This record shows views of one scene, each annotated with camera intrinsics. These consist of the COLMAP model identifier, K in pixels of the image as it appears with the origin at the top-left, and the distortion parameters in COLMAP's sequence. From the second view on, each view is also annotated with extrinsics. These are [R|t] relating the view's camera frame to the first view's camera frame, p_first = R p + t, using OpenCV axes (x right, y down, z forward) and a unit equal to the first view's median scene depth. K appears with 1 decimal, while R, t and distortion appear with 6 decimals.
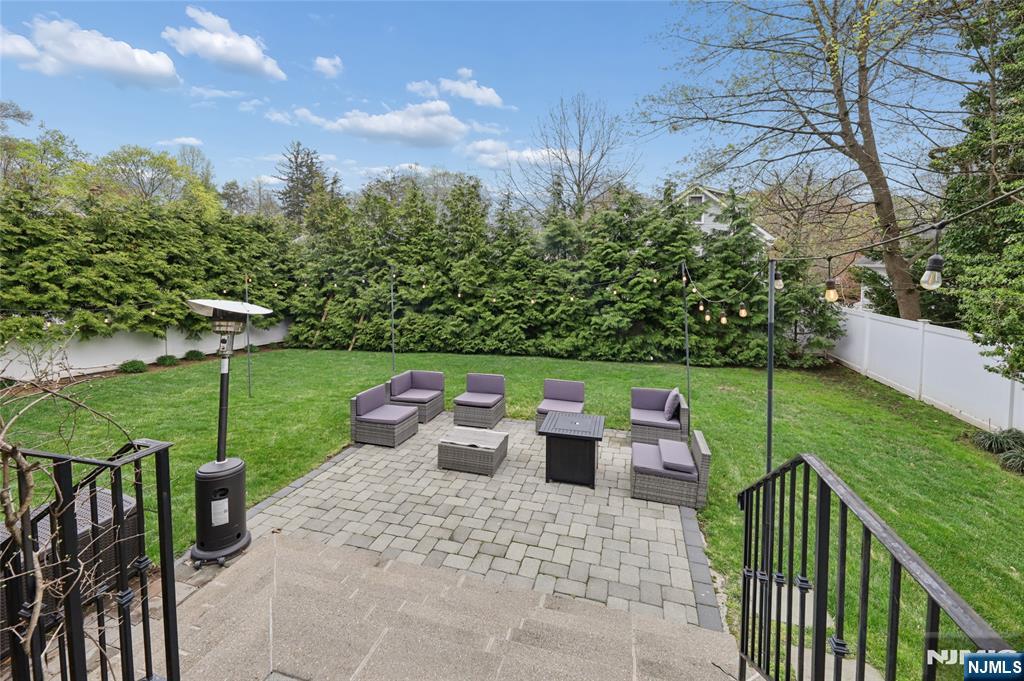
lens RADIAL K [[417.6, 0, 510.5], [0, 417.6, 291.2], [0, 0, 1]] dist [0.001100, -0.000028]
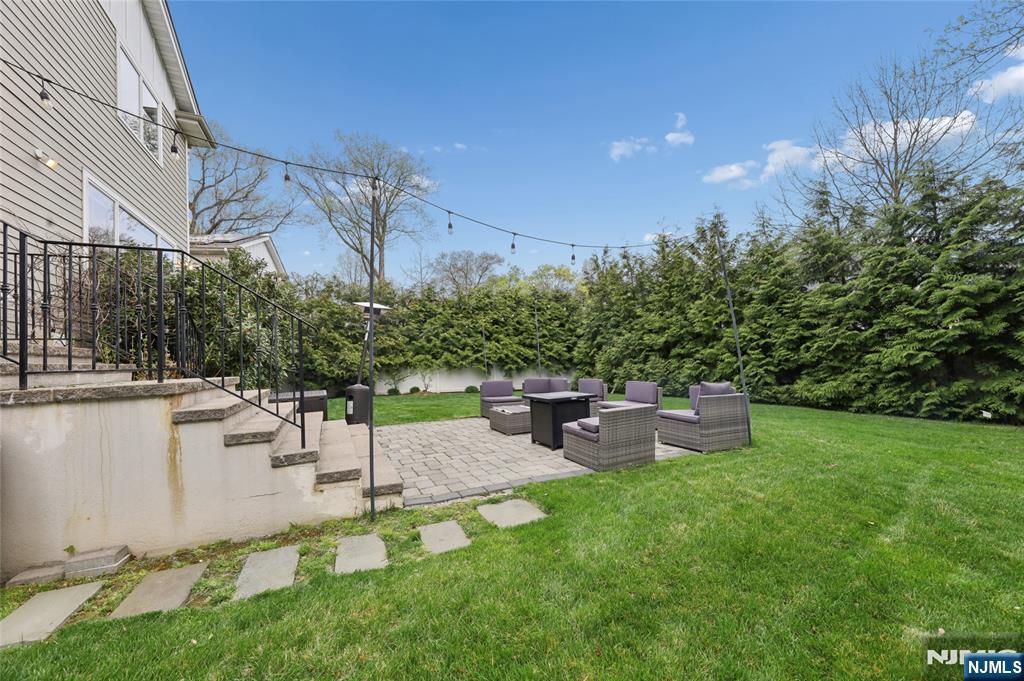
lens RADIAL K [[395.4, 0, 512.0], [0, 395.4, 340.5], [0, 0, 1]] dist [0.001213, 0.000172]
pose [[0.681568, -0.049687, -0.730066, 0.267257], [0.003240, 0.997887, -0.064889, 0.078880], [0.731748, 0.041861, 0.680289, 0.069073]]
